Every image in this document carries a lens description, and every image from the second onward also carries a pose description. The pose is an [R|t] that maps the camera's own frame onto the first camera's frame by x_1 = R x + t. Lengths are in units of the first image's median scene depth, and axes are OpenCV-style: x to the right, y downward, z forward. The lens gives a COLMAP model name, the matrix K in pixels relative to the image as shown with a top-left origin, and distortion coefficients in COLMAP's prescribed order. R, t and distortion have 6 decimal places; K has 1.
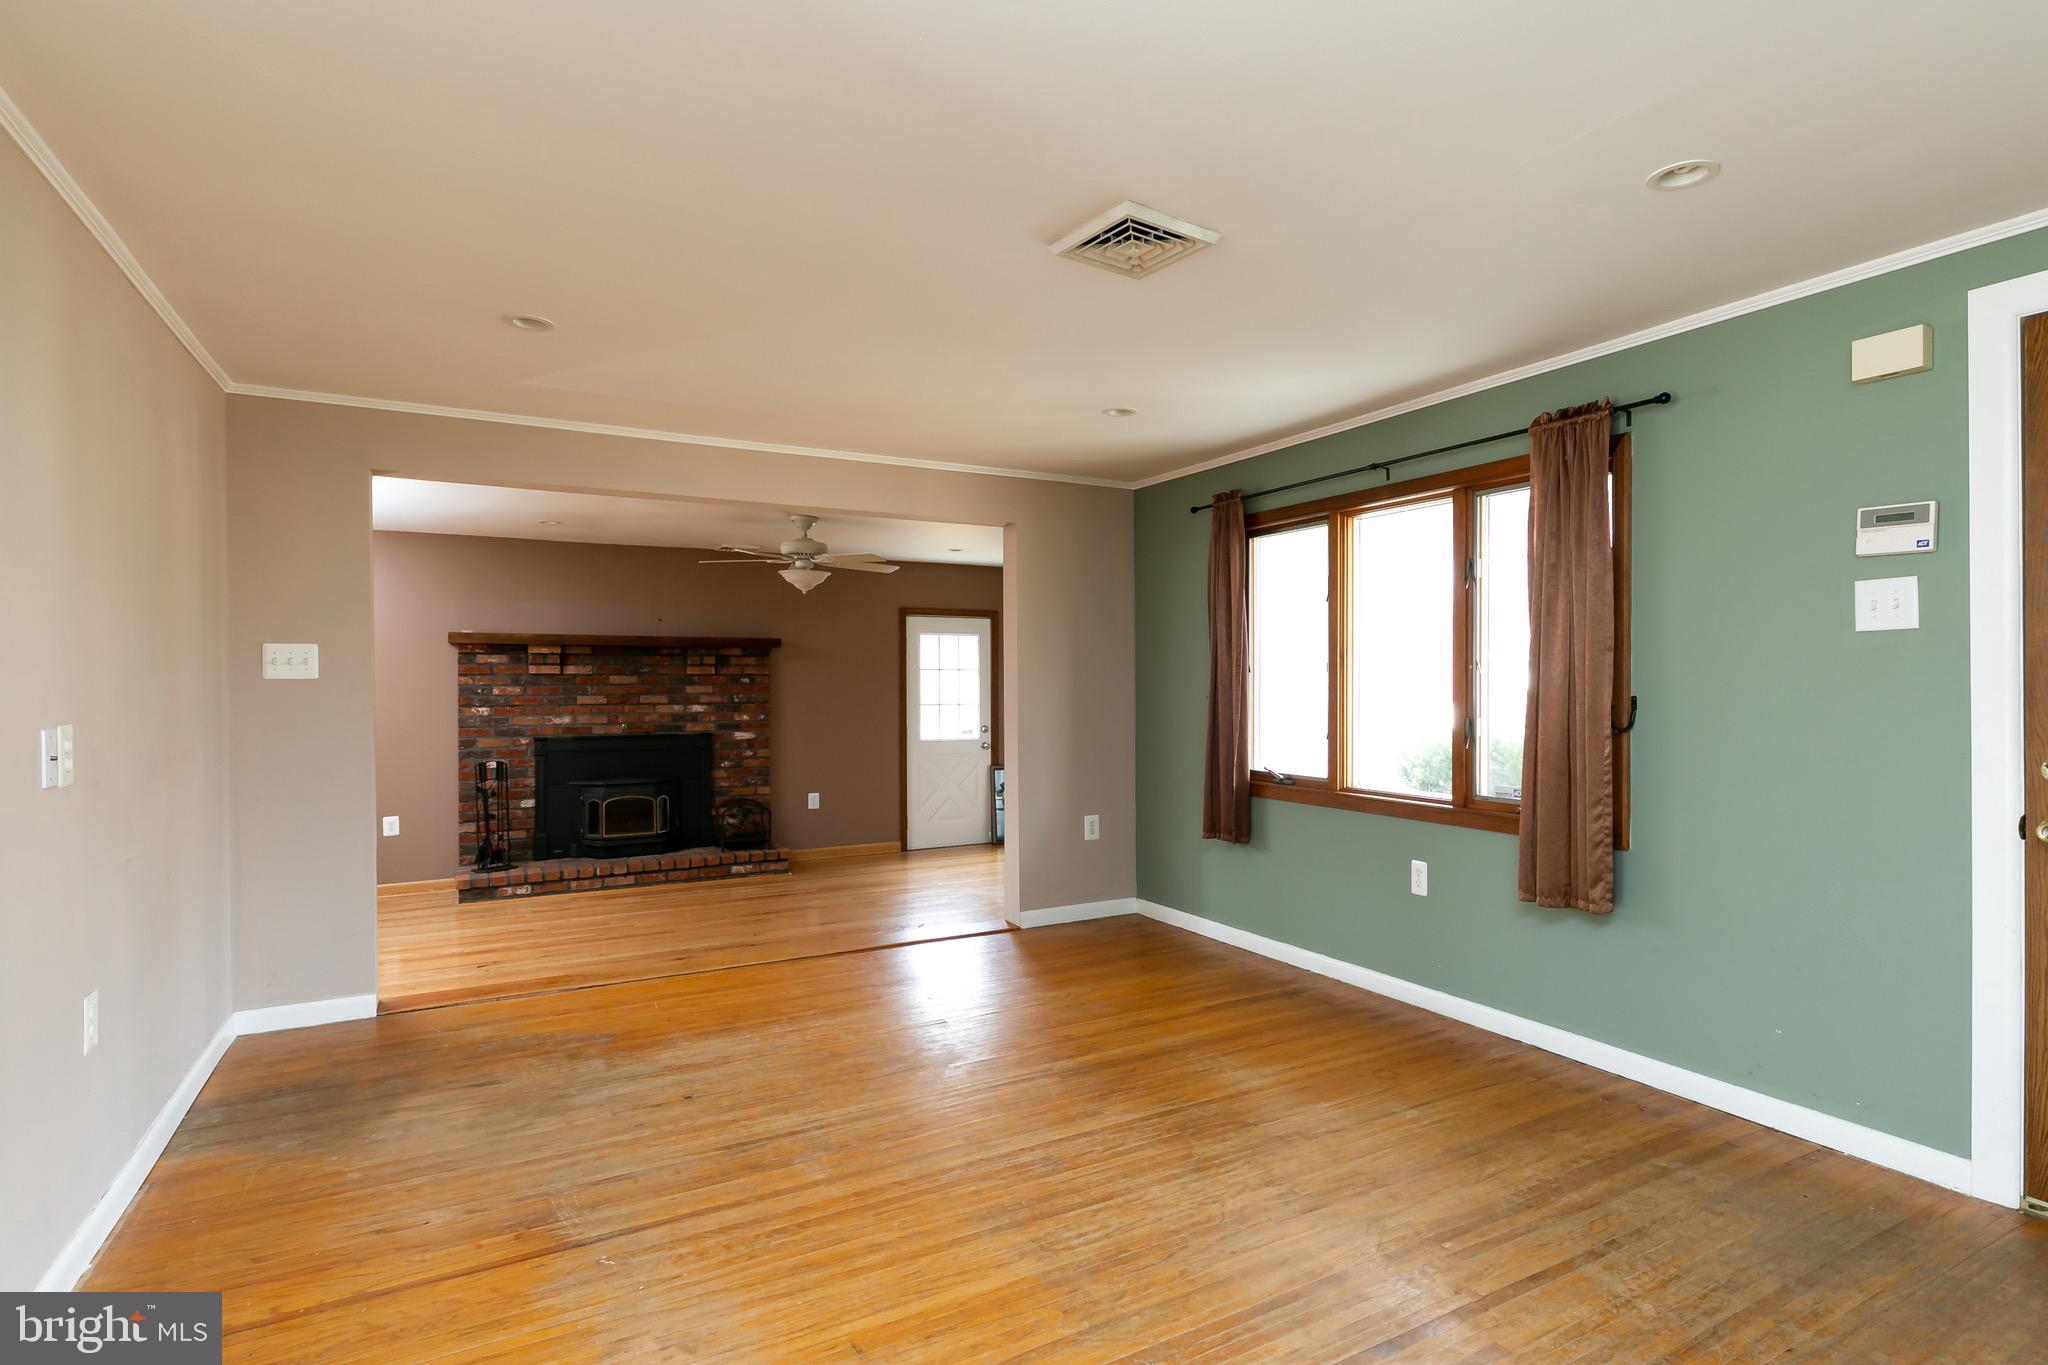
lens RADIAL K [[1018.9, 0, 1023.3], [0, 1018.9, 694.6], [0, 0, 1]] dist [0.000025, -0.000012]
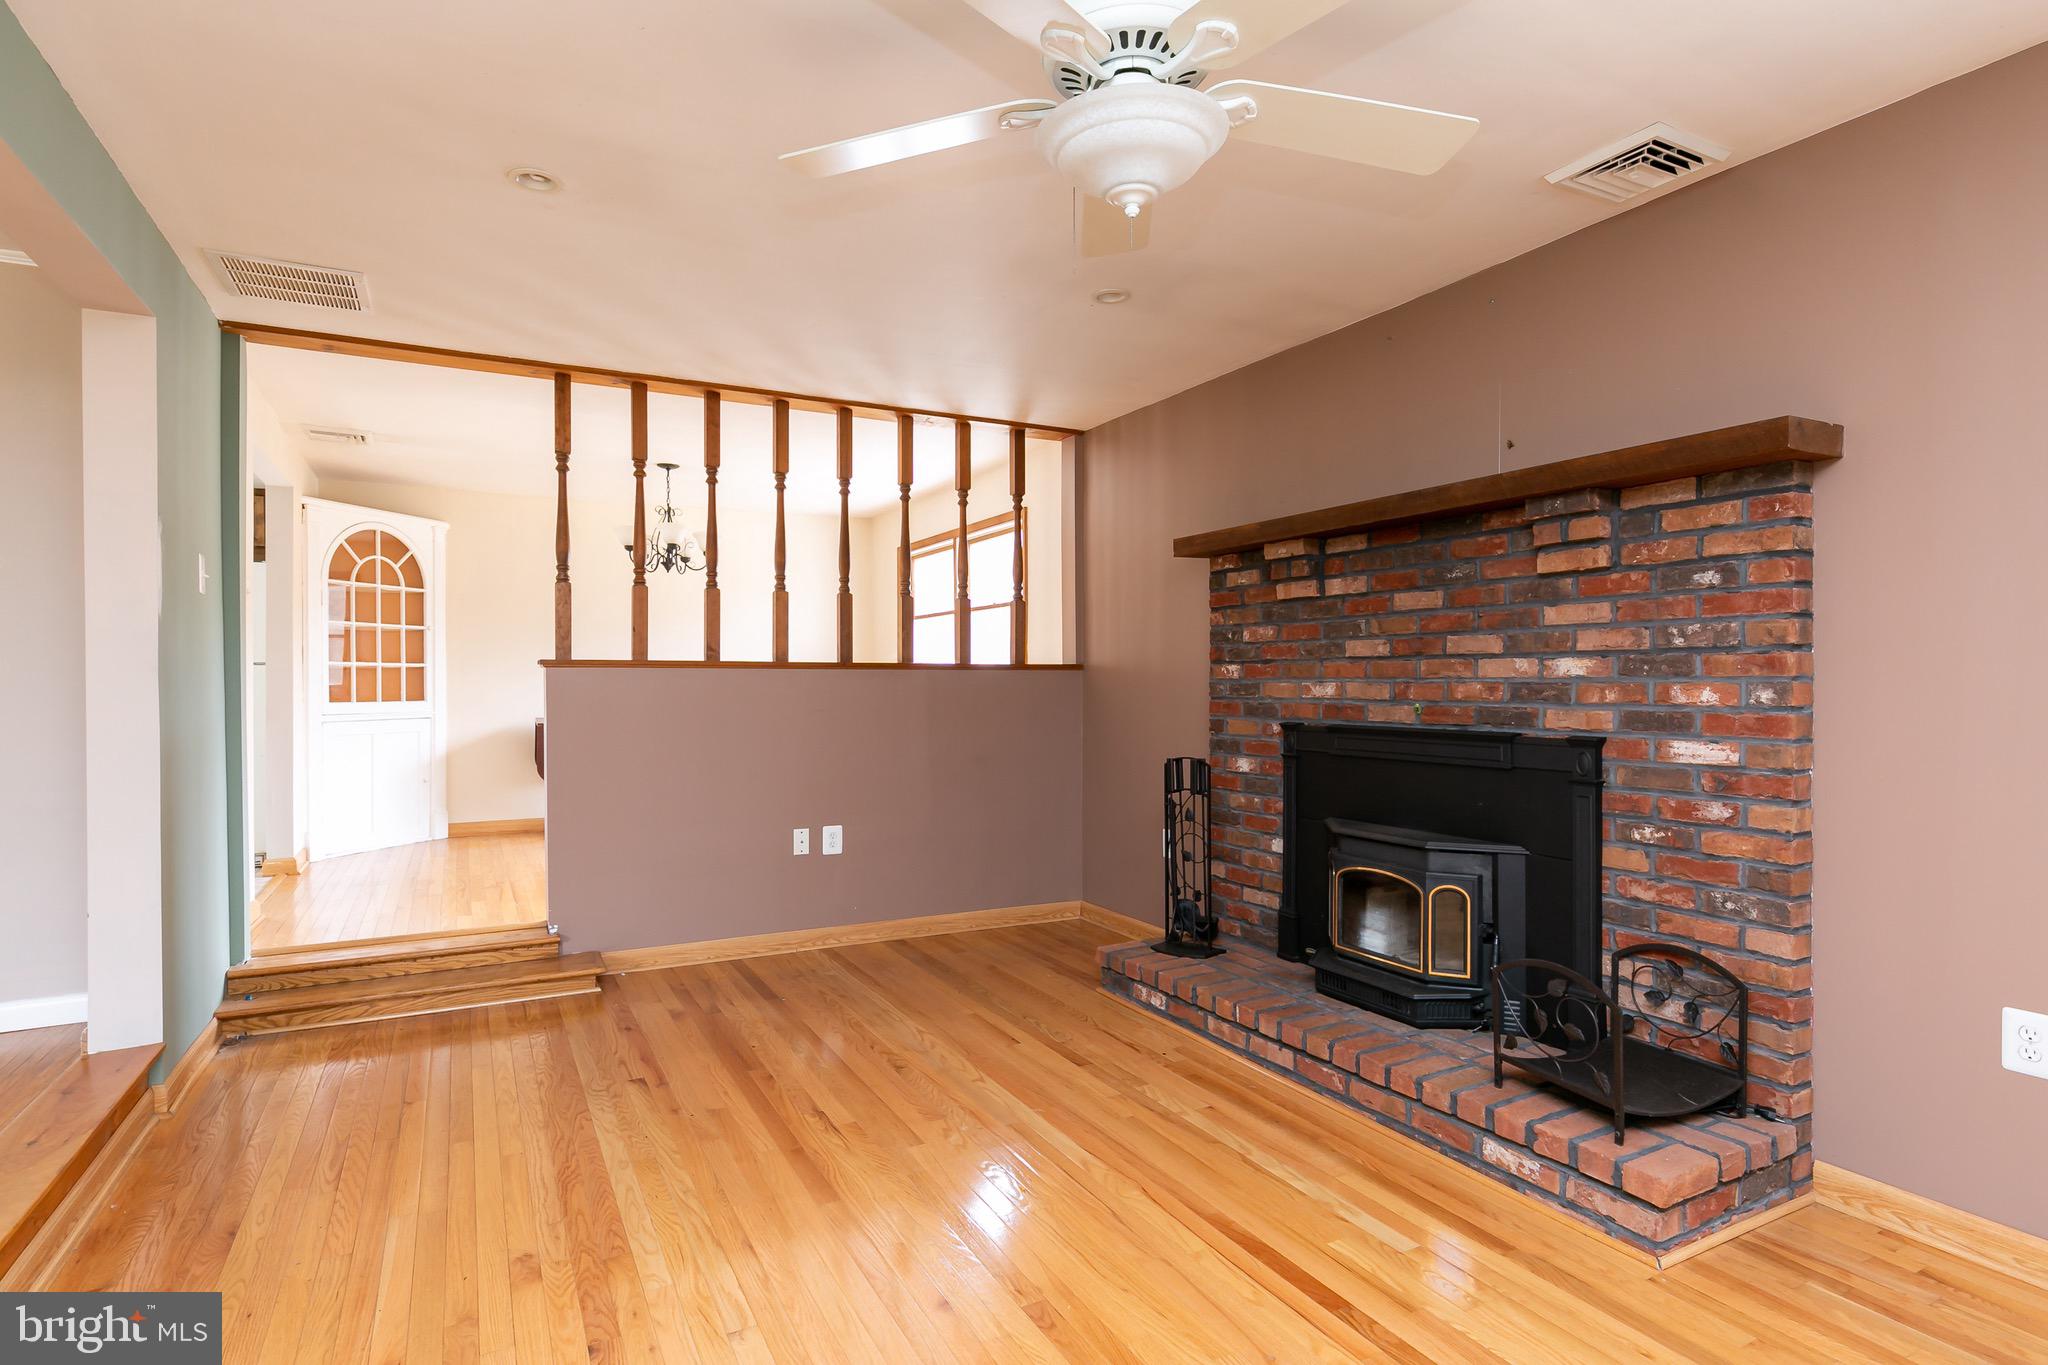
lens RADIAL K [[1055.4, 0, 1020.5], [0, 1055.4, 696.3], [0, 0, 1]] dist [0.003651, 0.000360]
pose [[-0.029046, 0.031783, -0.999073, 0.061259], [0.015215, 0.999393, 0.031351, 0.009433], [0.999462, -0.014290, -0.029512, 0.837233]]
